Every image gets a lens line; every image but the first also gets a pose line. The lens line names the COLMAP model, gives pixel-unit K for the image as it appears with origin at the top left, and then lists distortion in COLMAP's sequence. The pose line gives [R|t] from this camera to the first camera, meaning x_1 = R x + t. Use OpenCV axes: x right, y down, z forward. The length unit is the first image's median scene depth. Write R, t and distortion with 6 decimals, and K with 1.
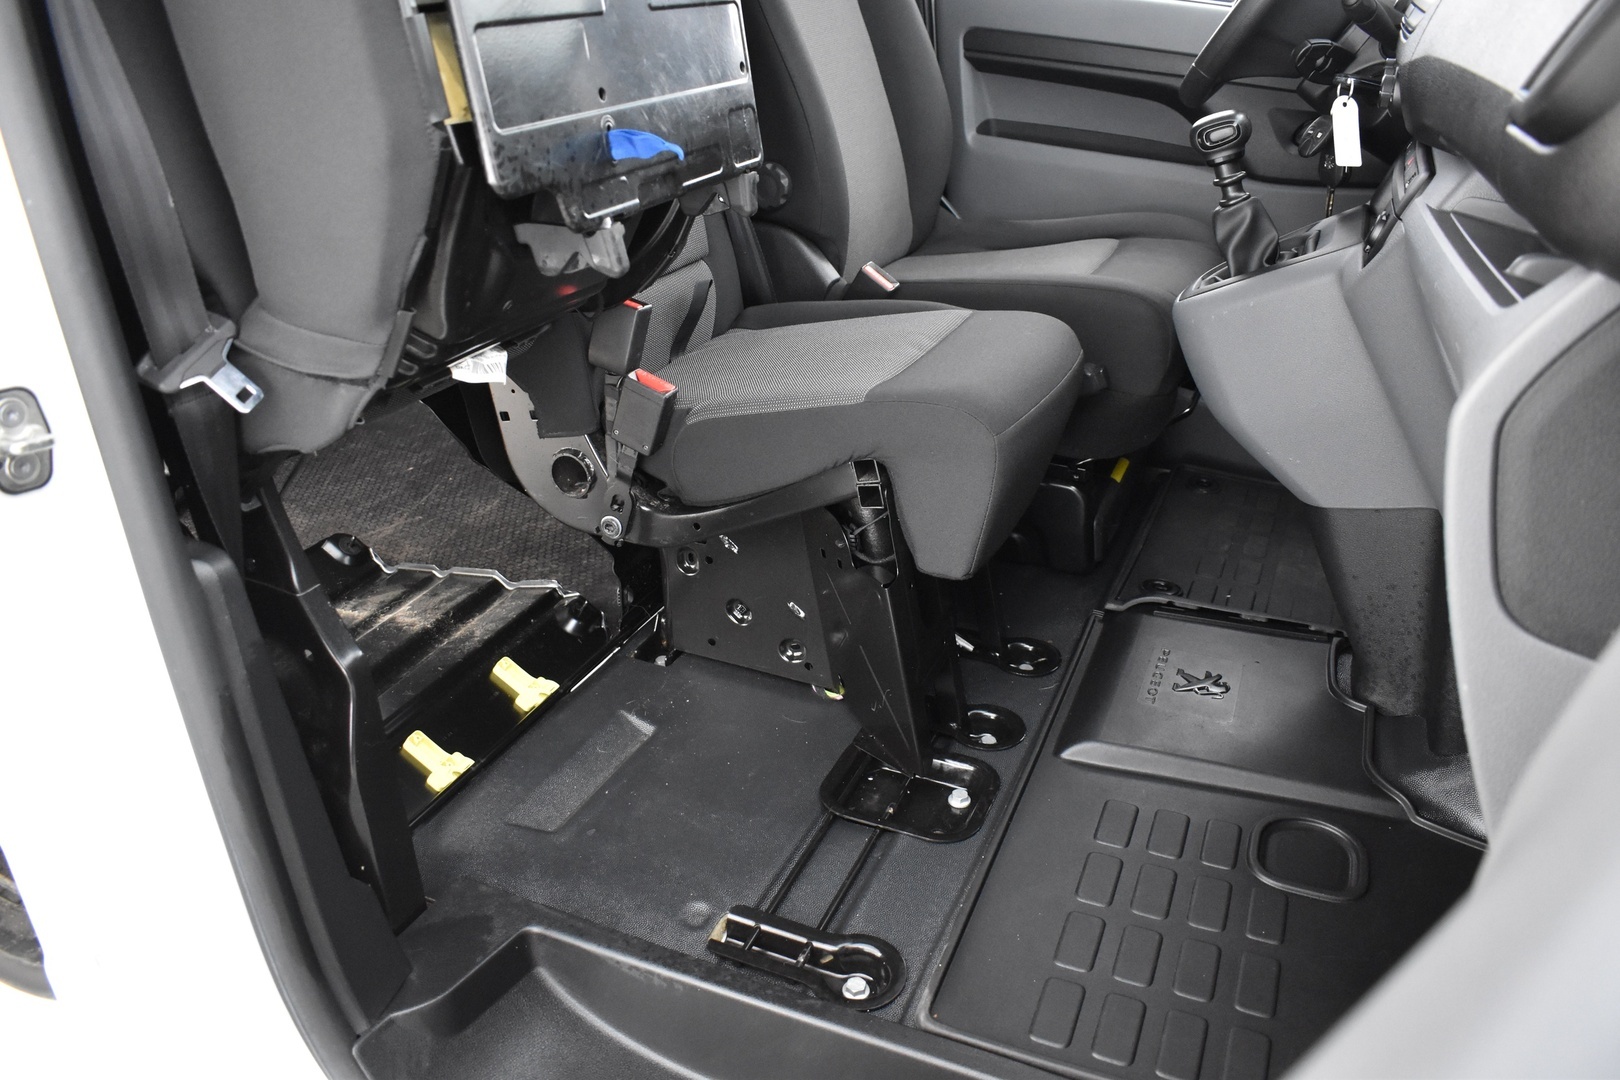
lens RADIAL K [[1271.4, 0, 810.0], [0, 1271.4, 540.0], [0, 0, 1]] dist [-0.090601, -0.000465]
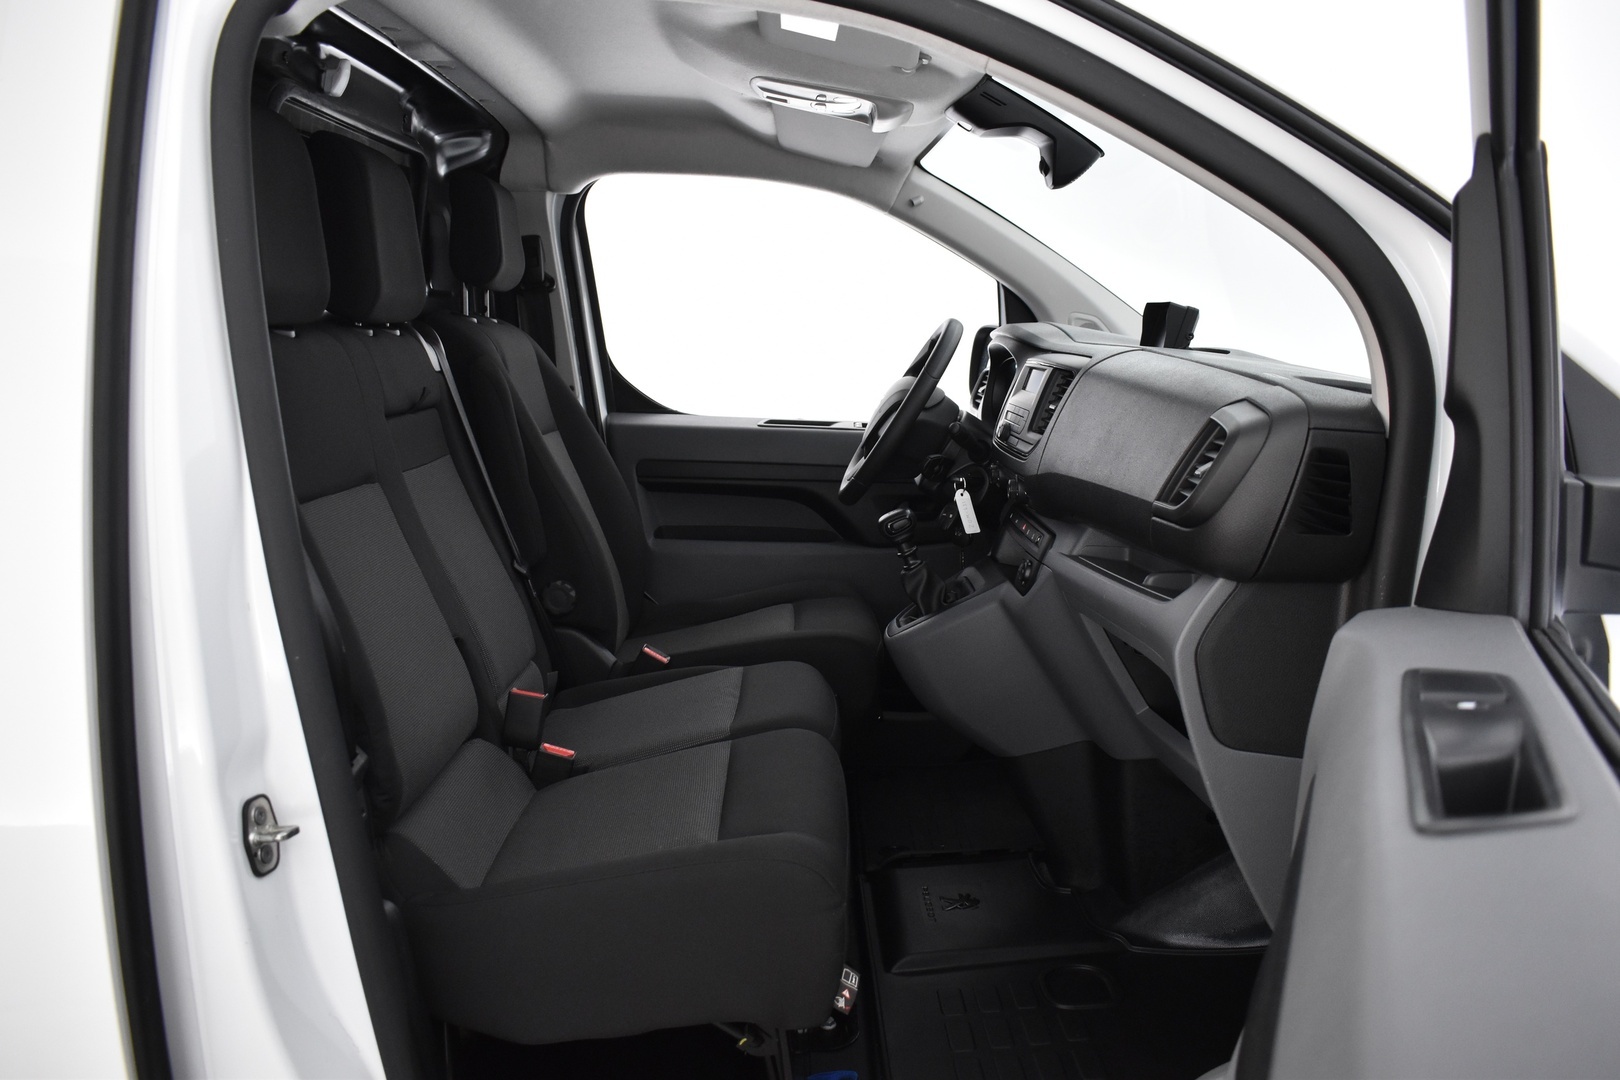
lens RADIAL K [[1271.4, 0, 810.0], [0, 1271.4, 540.0], [0, 0, 1]] dist [-0.090601, -0.000465]
pose [[0.912594, -0.106170, 0.394841, -0.362518], [0.215370, 0.945688, -0.243494, 0.041525], [-0.347544, 0.307248, 0.885896, -0.306037]]
